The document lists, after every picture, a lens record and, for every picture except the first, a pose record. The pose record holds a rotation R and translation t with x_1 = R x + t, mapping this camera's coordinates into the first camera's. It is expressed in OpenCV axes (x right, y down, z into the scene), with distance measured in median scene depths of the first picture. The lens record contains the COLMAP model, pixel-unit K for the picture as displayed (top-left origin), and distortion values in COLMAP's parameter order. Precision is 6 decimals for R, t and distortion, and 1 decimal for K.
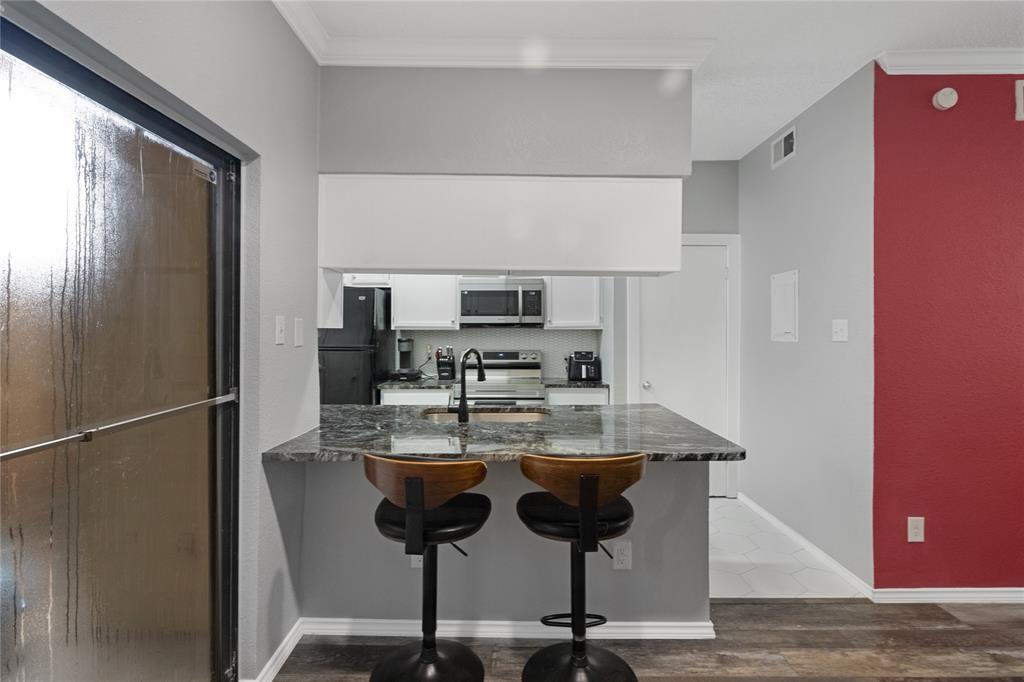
lens RADIAL K [[484.8, 0, 510.0], [0, 484.8, 332.2], [0, 0, 1]] dist [-0.001511, -0.000030]
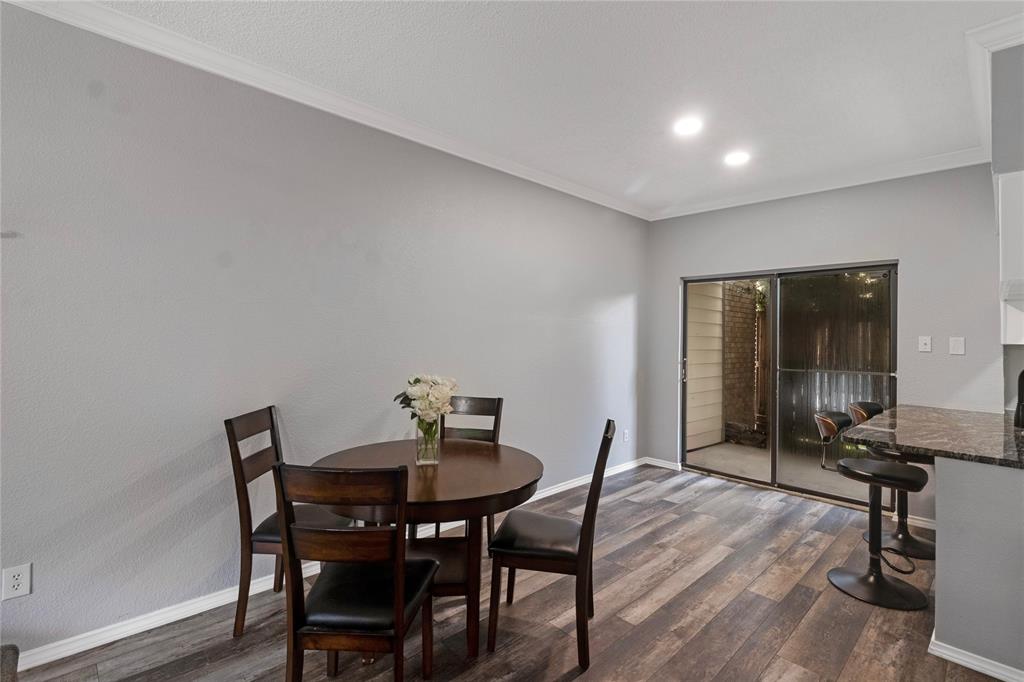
lens RADIAL K [[475.8, 0, 513.7], [0, 475.8, 324.8], [0, 0, 1]] dist [0.001178, 0.000330]
pose [[-0.715567, -0.023565, -0.698146, 1.514656], [-0.016932, 0.999722, -0.016389, -0.017184], [0.698338, 0.000093, -0.715768, 0.957110]]
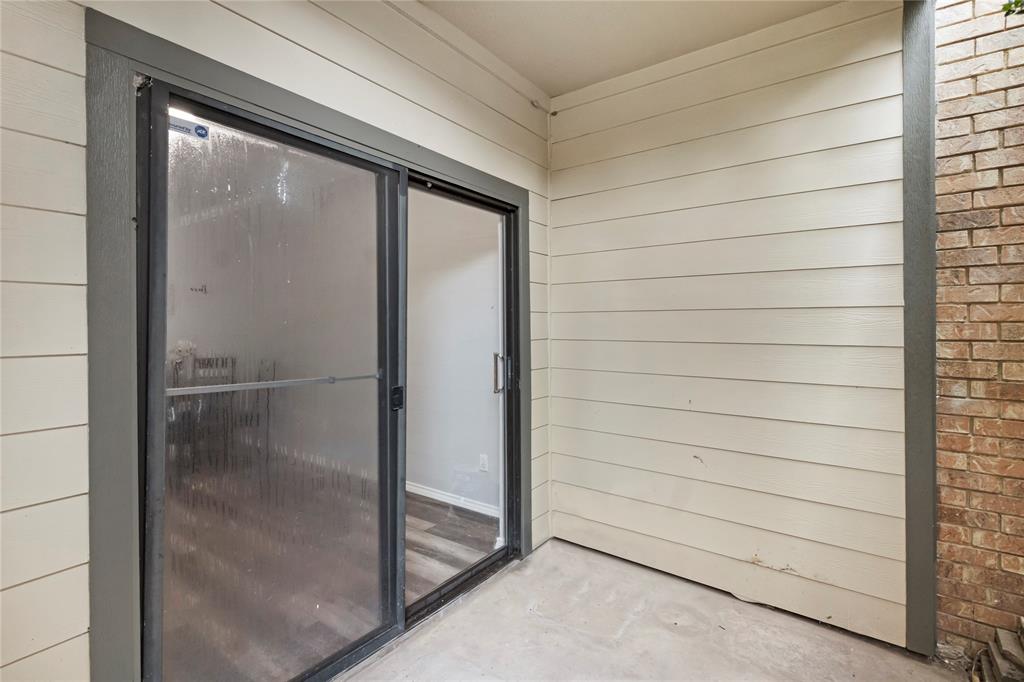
lens RADIAL K [[484.8, 0, 510.0], [0, 484.8, 332.2], [0, 0, 1]] dist [-0.001511, -0.000030]
pose [[-0.815752, -0.008804, 0.578335, -1.084082], [-0.000999, 0.999904, 0.013811, 0.014735], [-0.578401, 0.010689, -0.815682, 0.935023]]
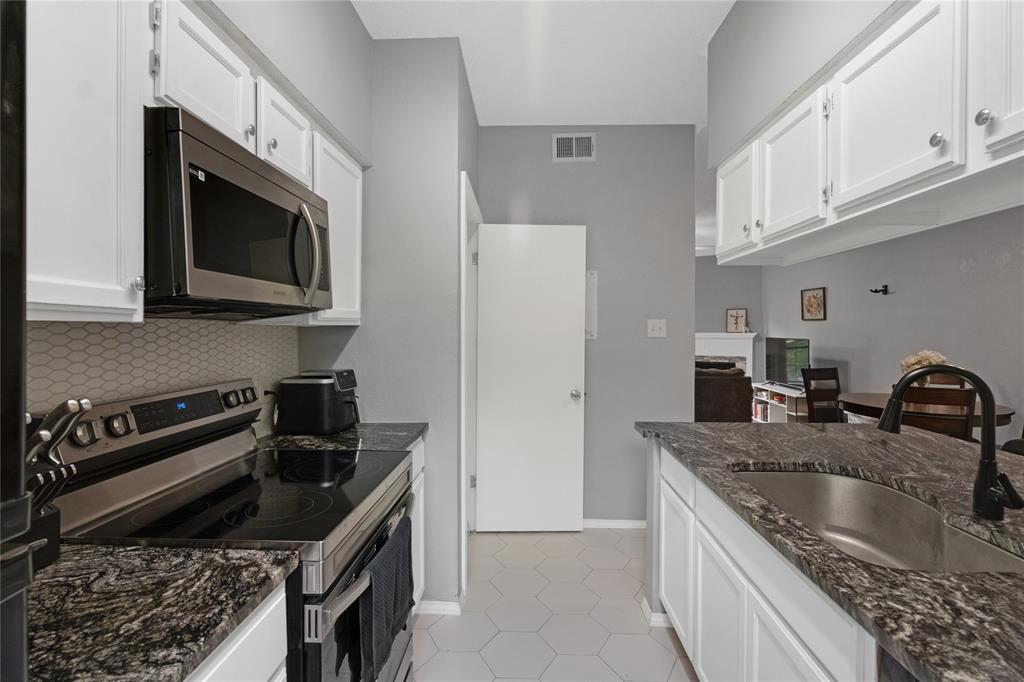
lens RADIAL K [[484.8, 0, 510.0], [0, 484.8, 332.2], [0, 0, 1]] dist [-0.001511, -0.000030]
pose [[0.027667, -0.008074, 0.999585, -0.587837], [0.000098, 0.999967, 0.008074, -0.004493], [-0.999617, -0.000126, 0.027667, 1.446588]]
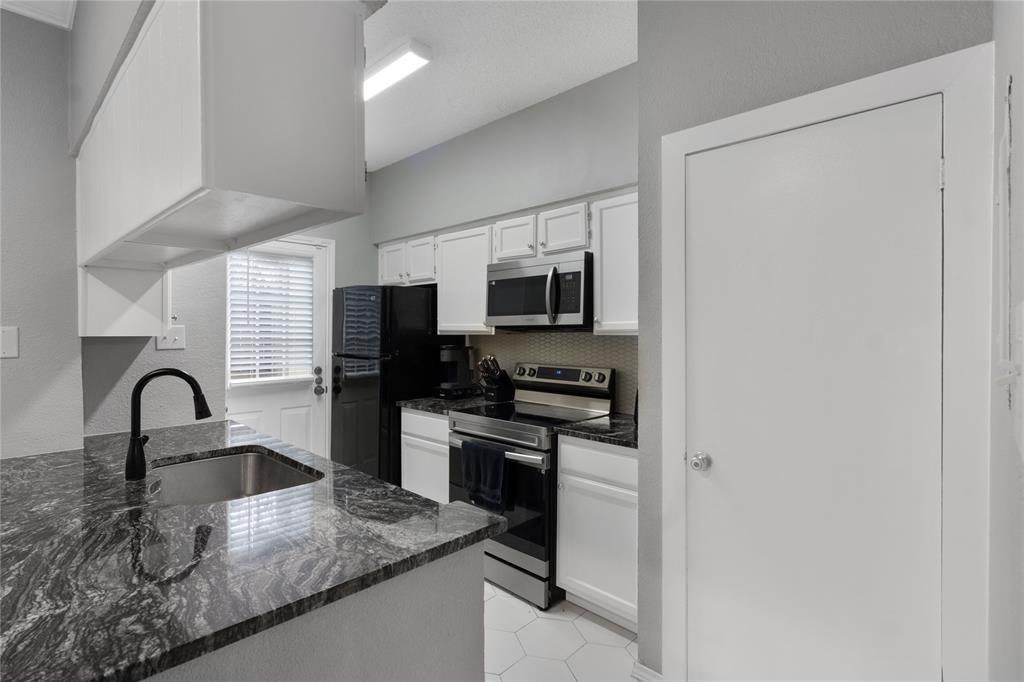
lens RADIAL K [[488.8, 0, 508.4], [0, 488.8, 330.5], [0, 0, 1]] dist [-0.000722, -0.000428]
pose [[0.725765, -0.001375, -0.687942, 0.730022], [-0.000620, 0.999996, -0.002653, -0.017299], [0.687943, 0.002351, 0.725761, 0.853496]]
